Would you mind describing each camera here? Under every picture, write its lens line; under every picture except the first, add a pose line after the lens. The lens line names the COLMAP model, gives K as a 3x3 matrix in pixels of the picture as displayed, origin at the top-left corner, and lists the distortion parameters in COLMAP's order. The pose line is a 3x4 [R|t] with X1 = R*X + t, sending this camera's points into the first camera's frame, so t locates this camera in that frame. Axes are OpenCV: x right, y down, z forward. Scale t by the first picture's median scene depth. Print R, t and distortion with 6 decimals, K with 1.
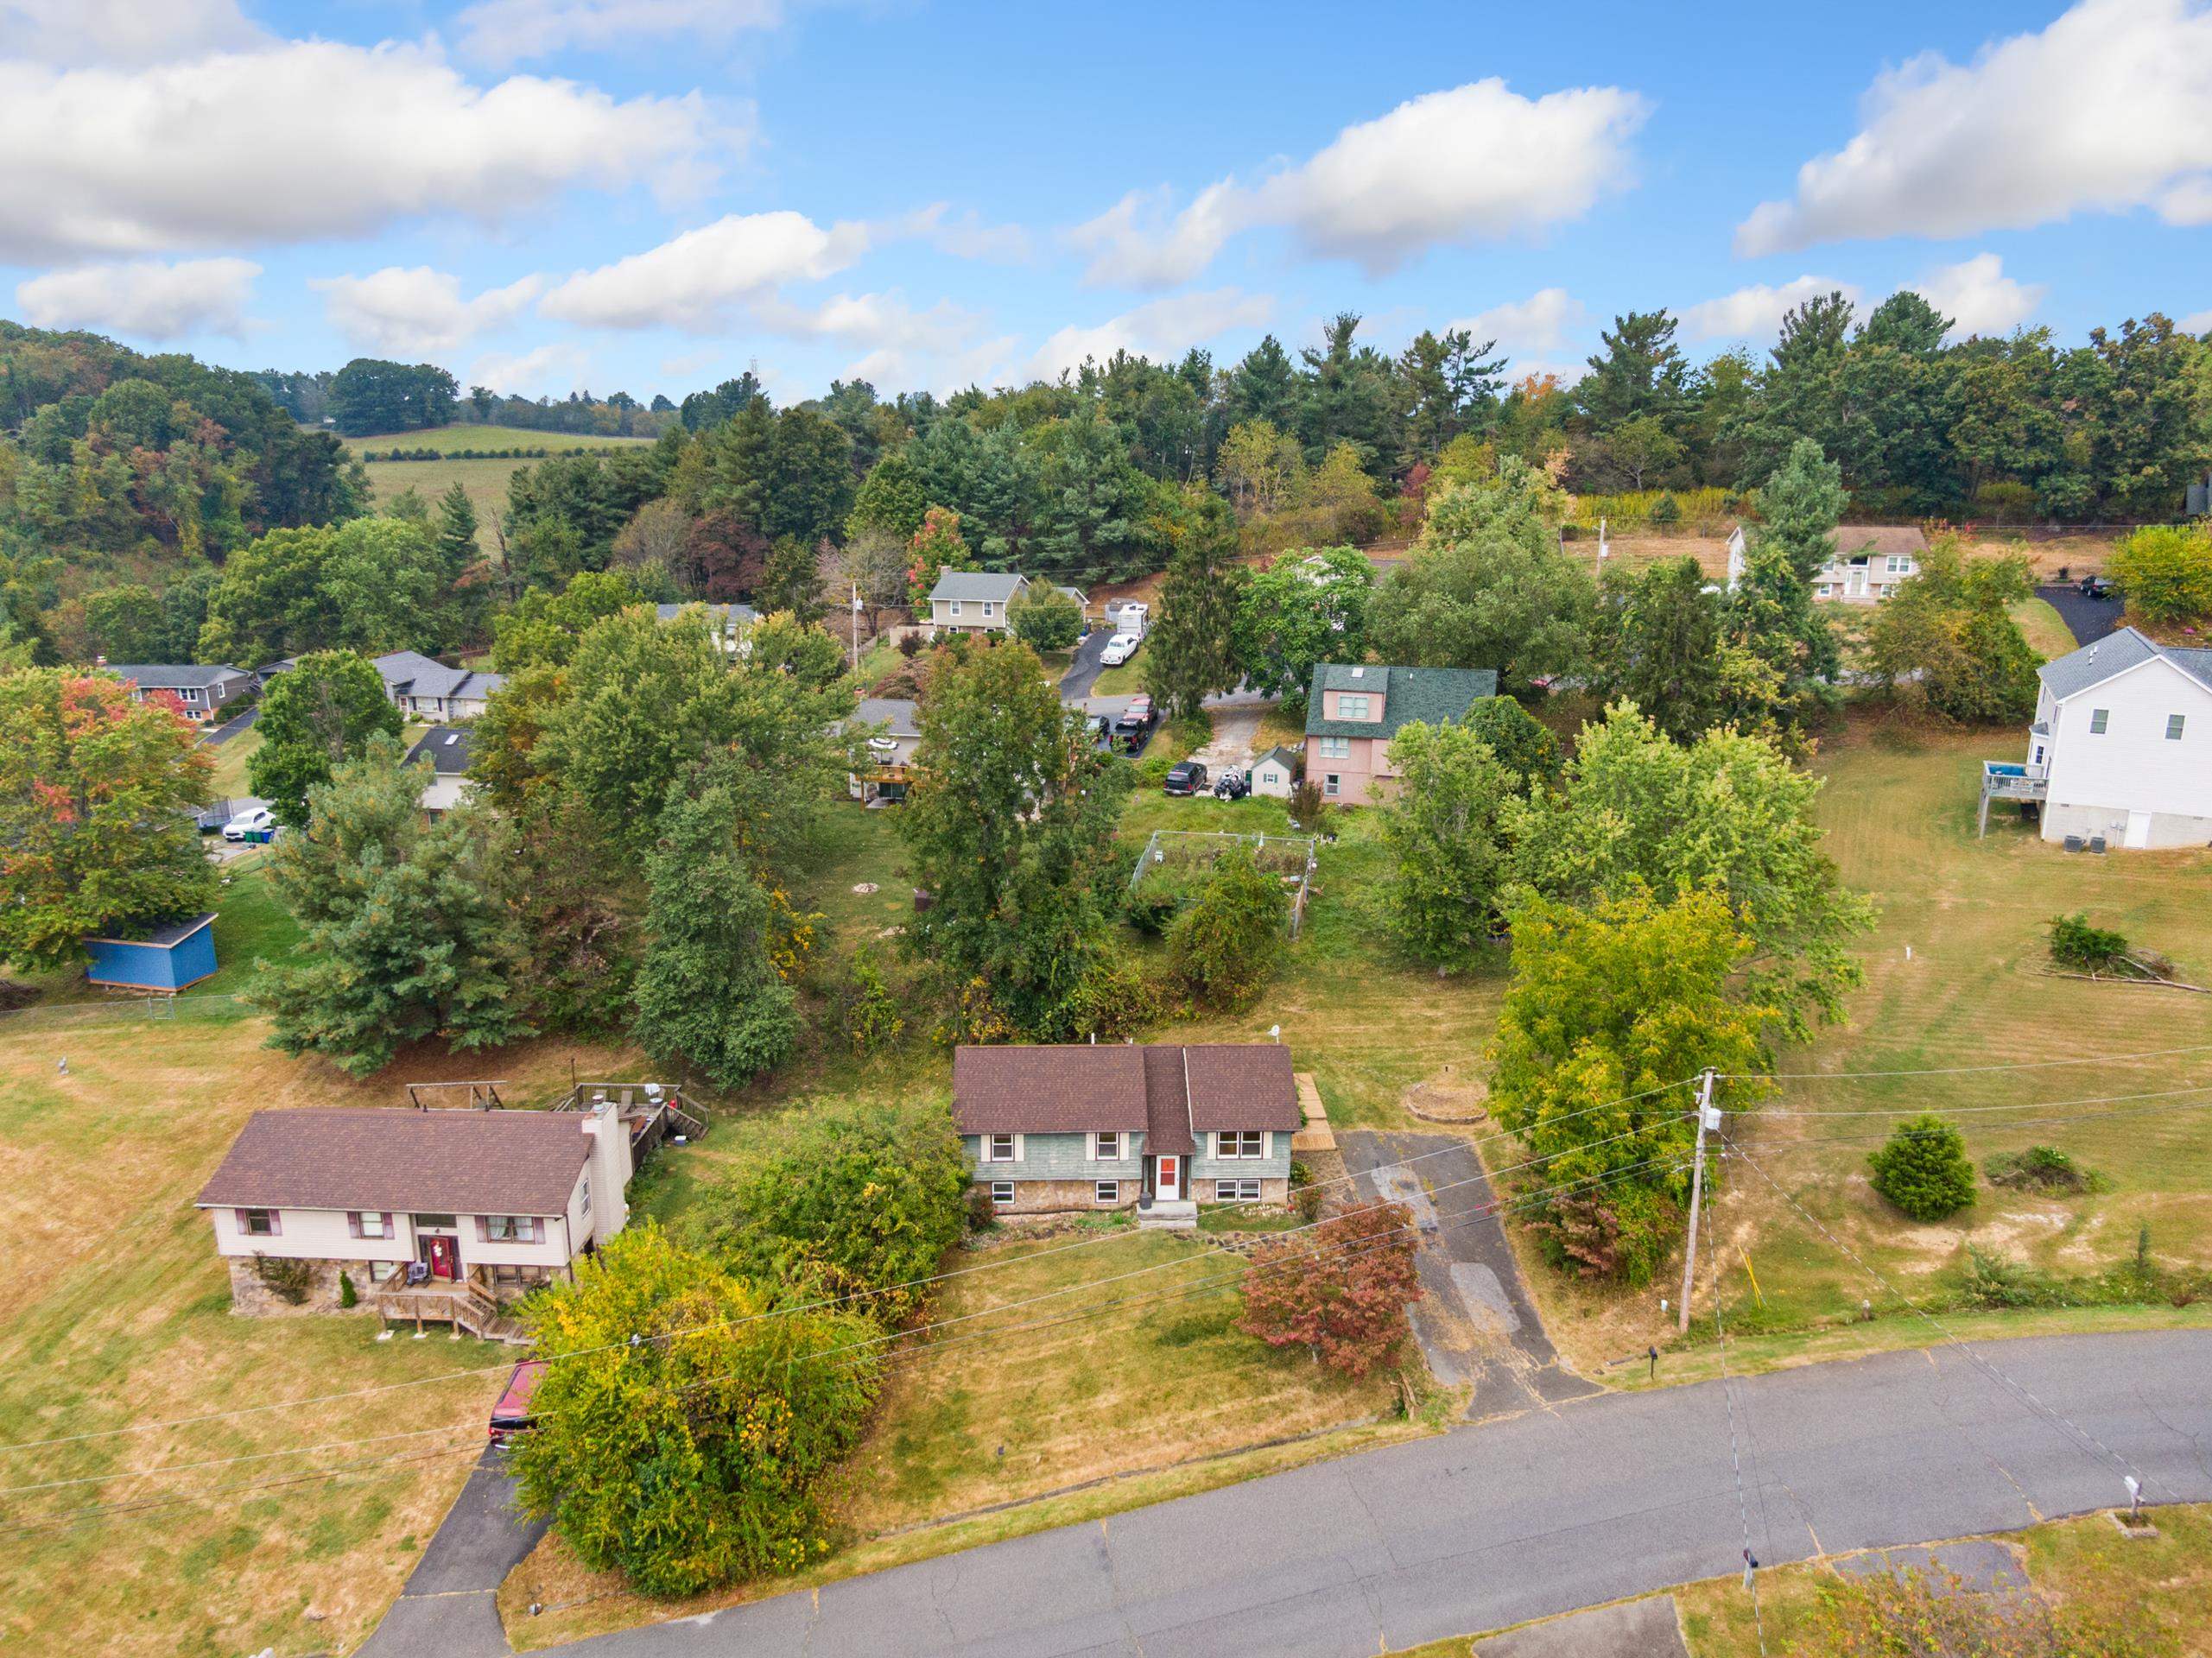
lens RADIAL K [[1661.8, 0, 1099.6], [0, 1661.8, 780.5], [0, 0, 1]] dist [0.004452, -0.001685]
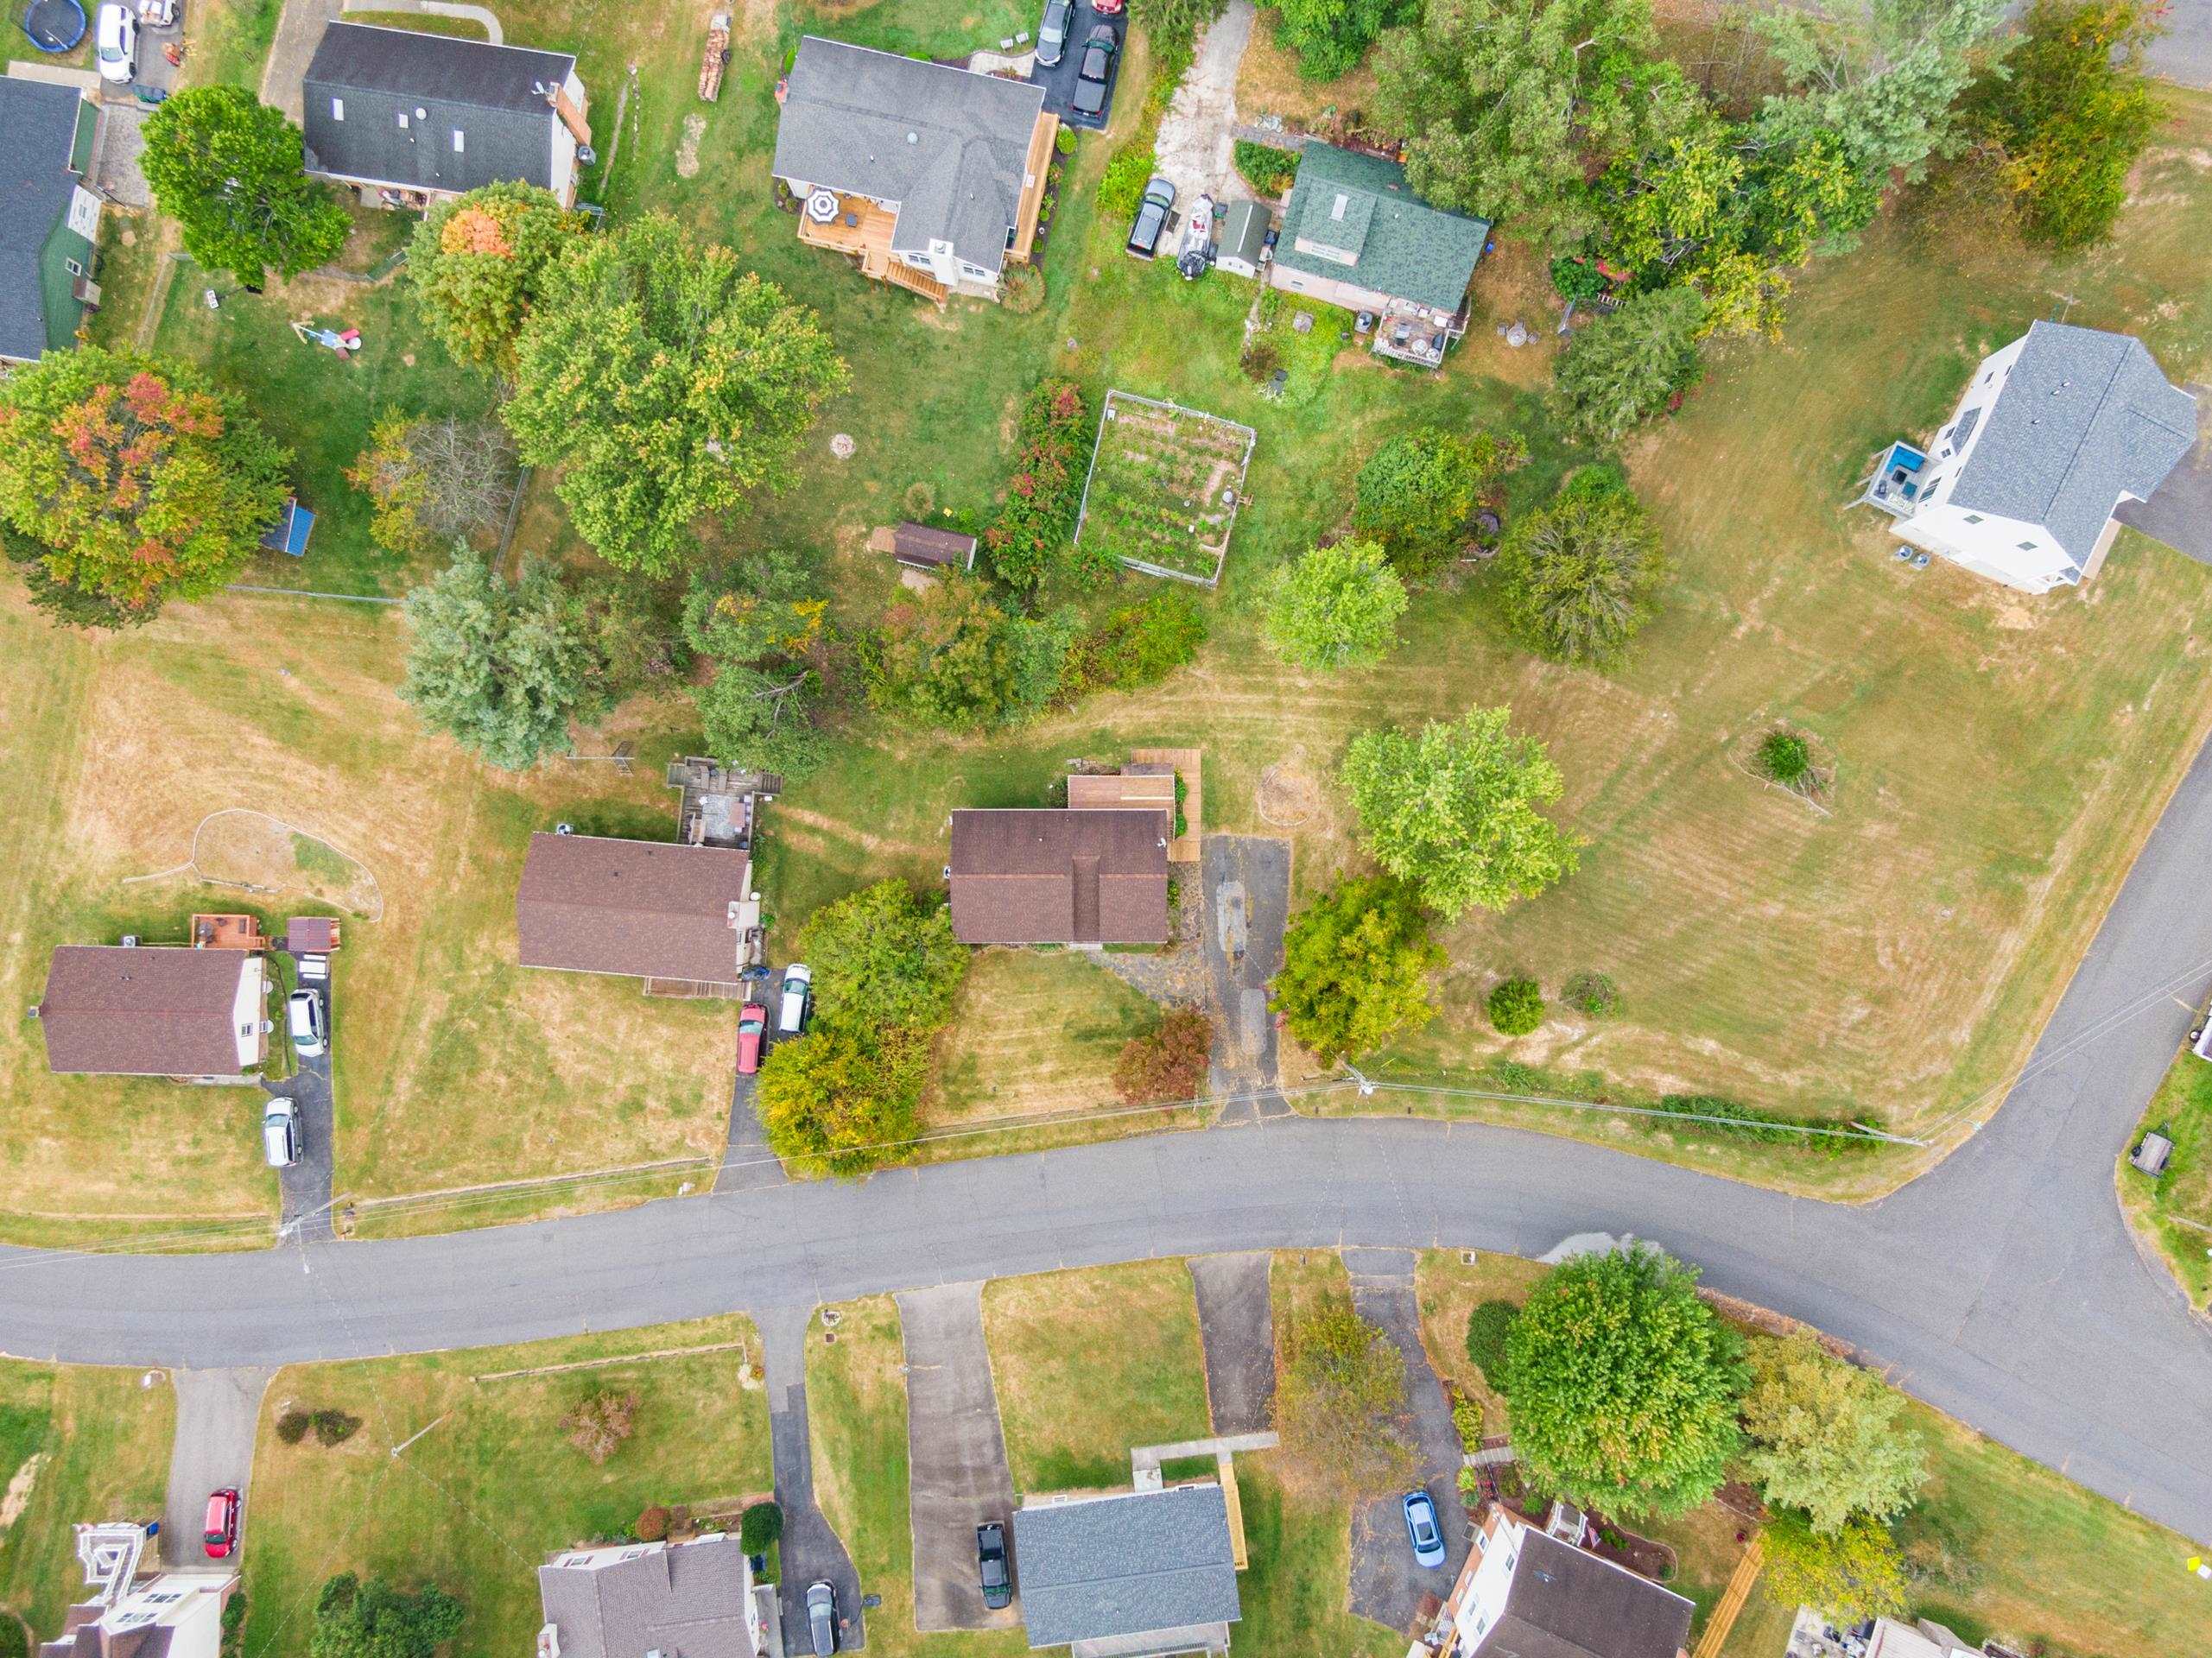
lens RADIAL K [[1615.5, 0, 1106.0], [0, 1615.5, 829.0], [0, 0, 1]] dist [0.002842, -0.003037]
pose [[0.999393, 0.031918, -0.013944, 0.080769], [0.005416, 0.253050, 0.967438, -1.361081], [0.034407, -0.966927, 0.252724, 0.696632]]
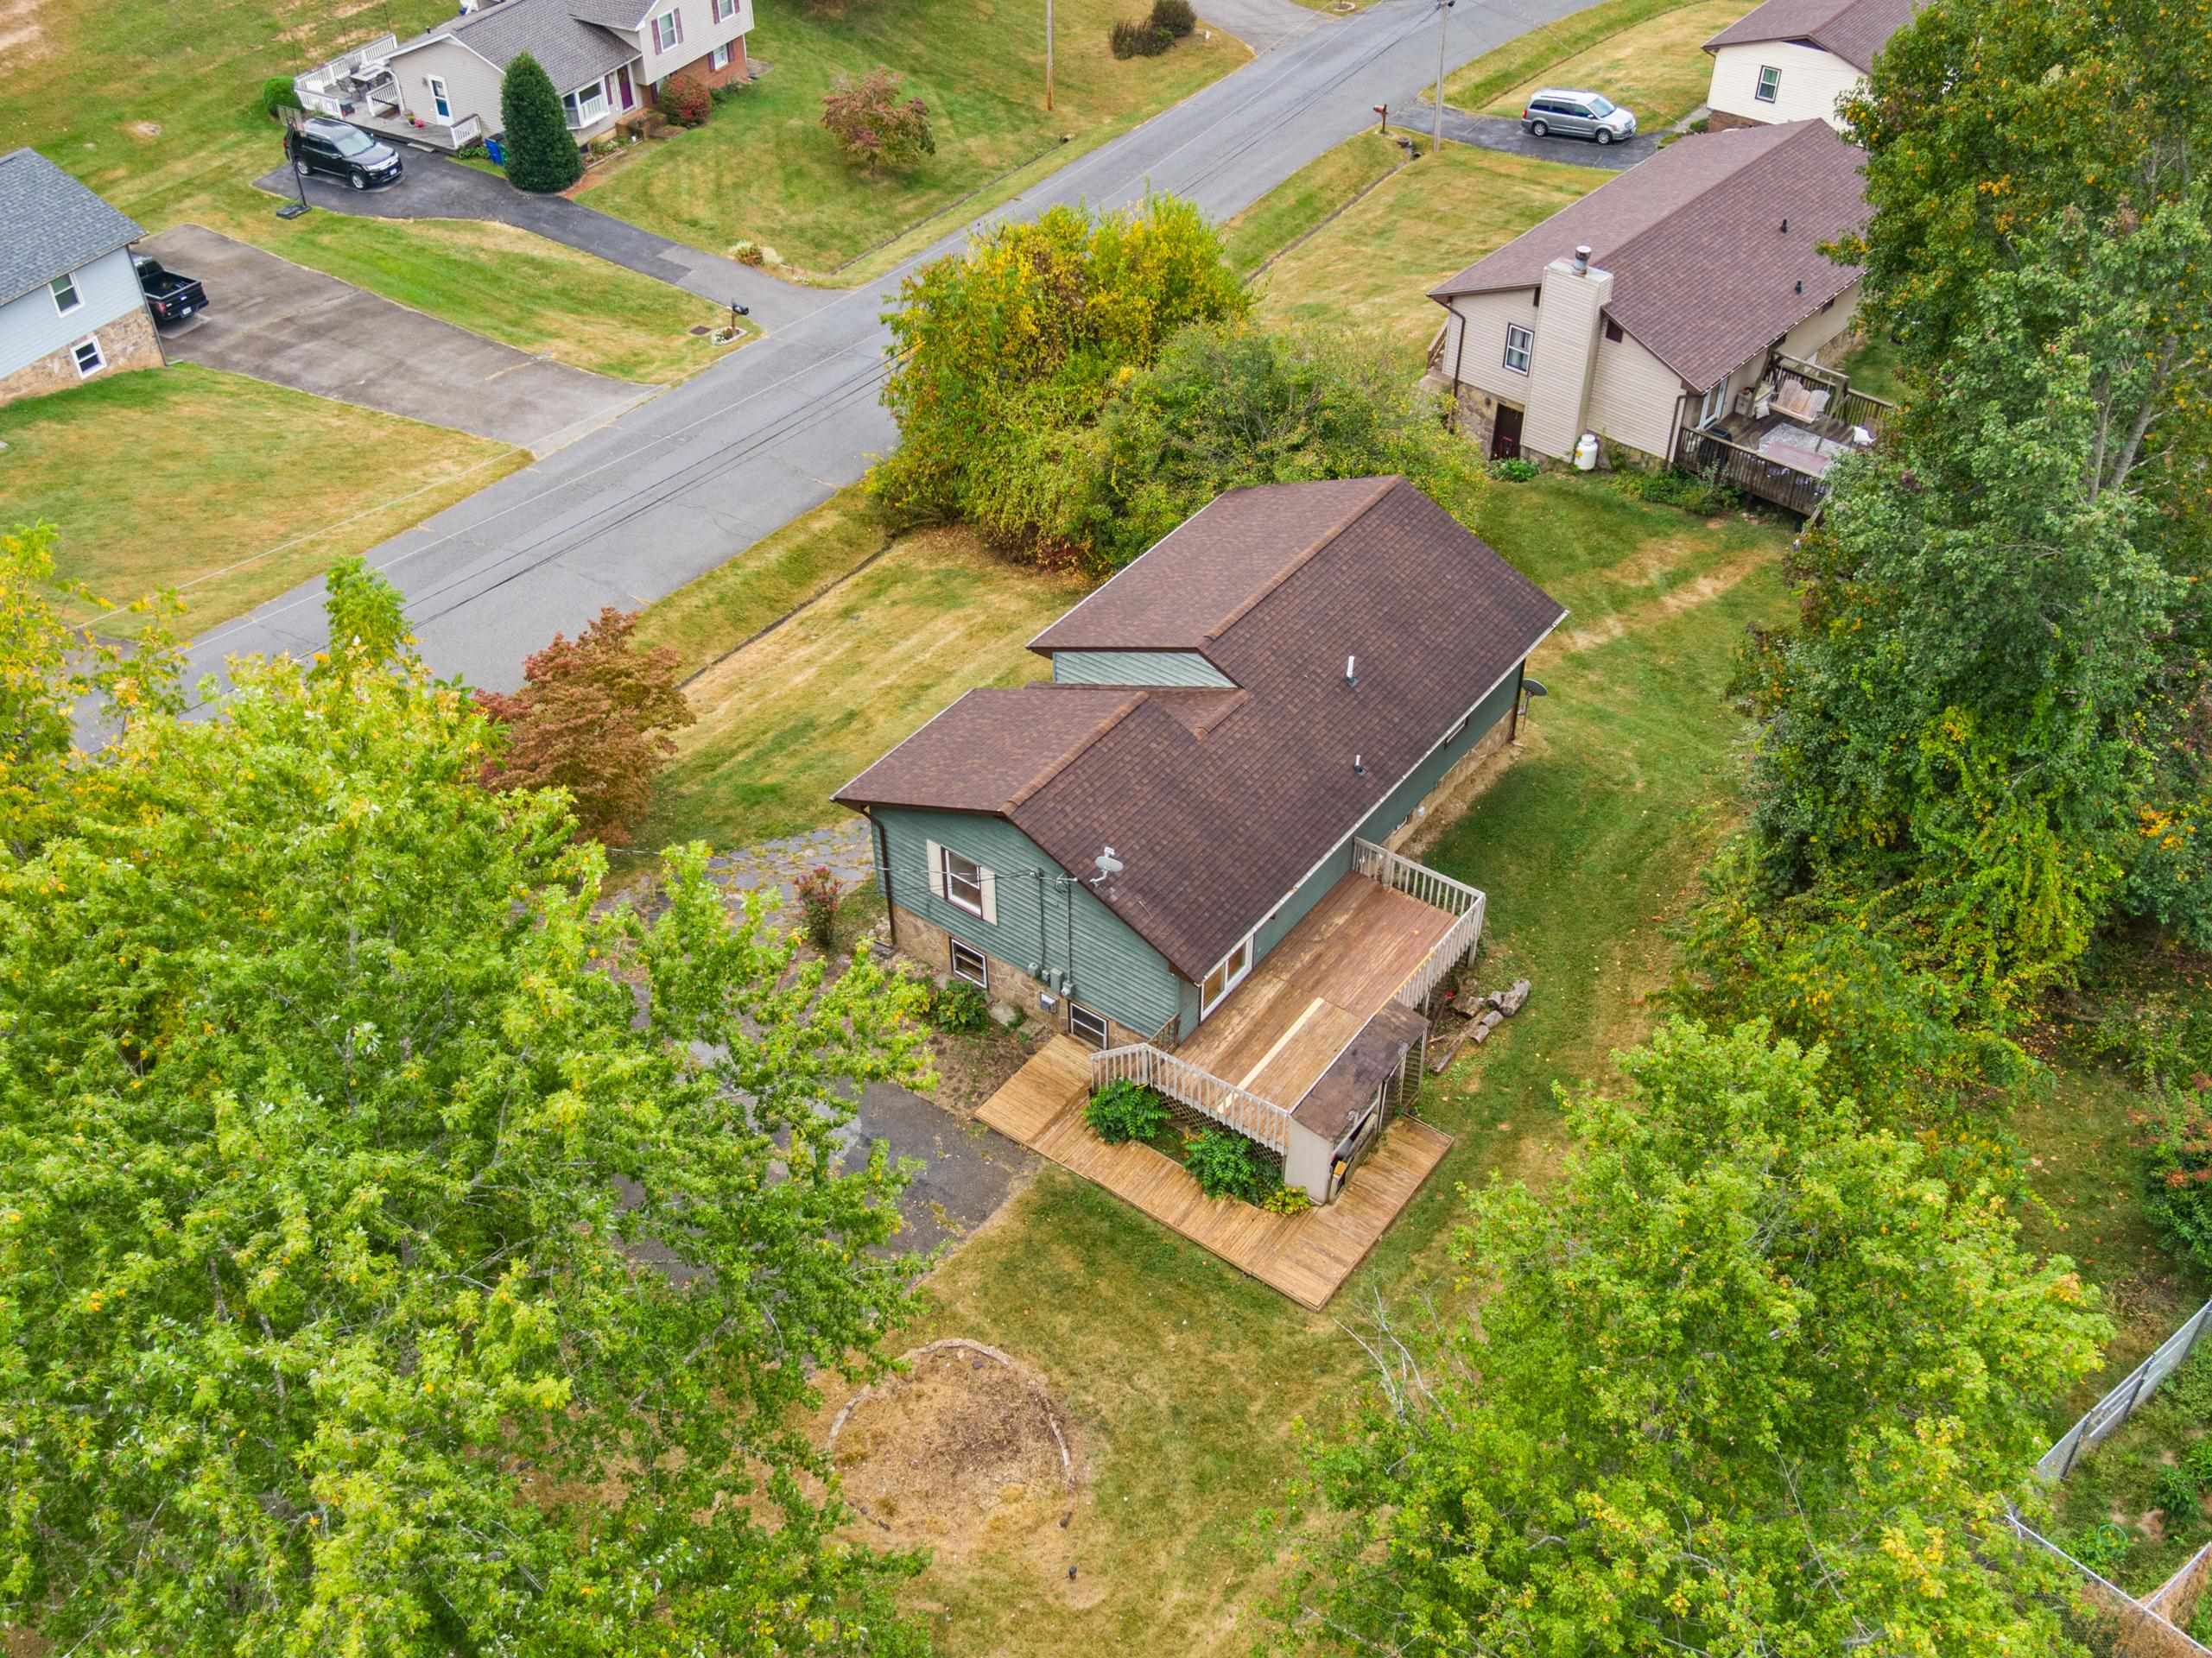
lens RADIAL K [[2164.4, 0, 1106.0], [0, 2164.4, 829.0], [0, 0, 1]] dist [-0.007206, -0.003009]
pose [[-0.614941, 0.507299, -0.603734, 0.454552], [-0.186047, 0.650657, 0.736228, -0.262693], [0.766312, 0.565060, -0.305734, 1.252069]]
